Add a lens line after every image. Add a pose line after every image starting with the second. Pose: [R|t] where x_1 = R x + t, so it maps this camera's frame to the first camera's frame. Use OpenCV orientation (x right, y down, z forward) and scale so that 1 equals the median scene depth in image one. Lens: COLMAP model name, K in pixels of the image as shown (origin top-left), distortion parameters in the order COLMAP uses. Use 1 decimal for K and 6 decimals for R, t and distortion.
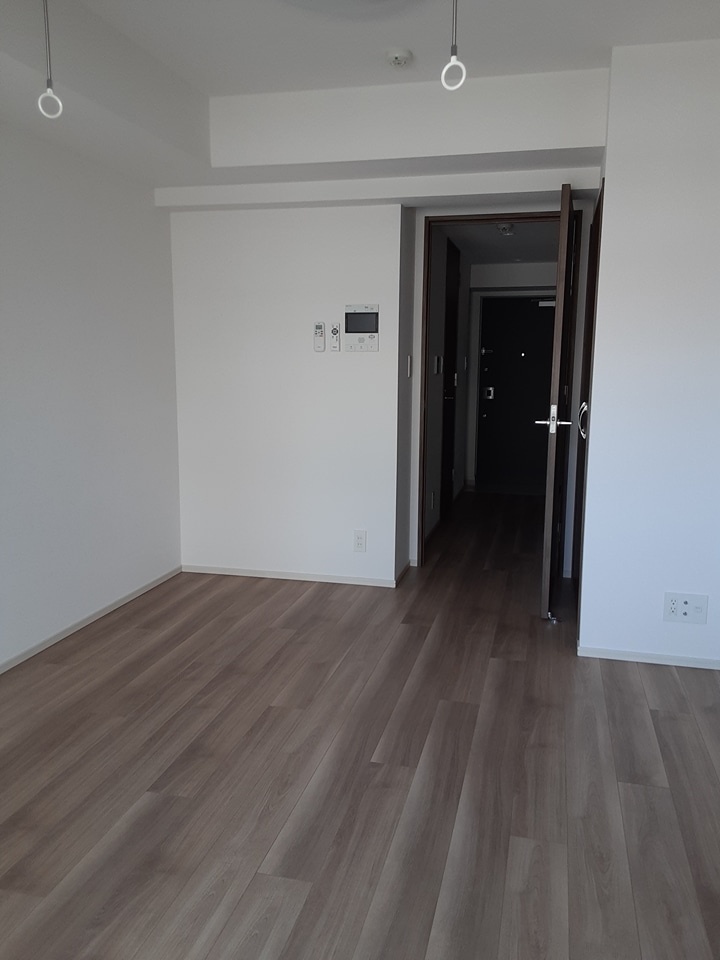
lens RADIAL K [[771.7, 0, 363.2], [0, 771.7, 468.5], [0, 0, 1]] dist [0.126553, -0.202119]
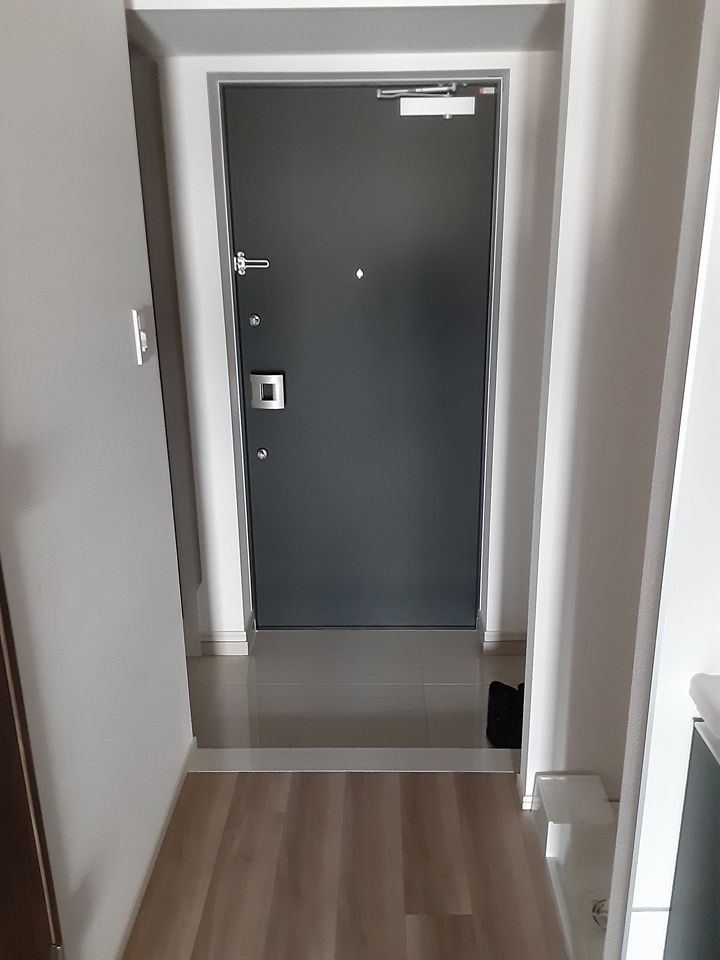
lens RADIAL K [[771.7, 0, 363.2], [0, 771.7, 468.5], [0, 0, 1]] dist [0.126553, -0.202119]
pose [[0.974660, -0.084069, 0.207293, 0.070981], [0.047802, 0.983561, 0.174132, -0.066138], [-0.218524, -0.159810, 0.962657, 0.363062]]
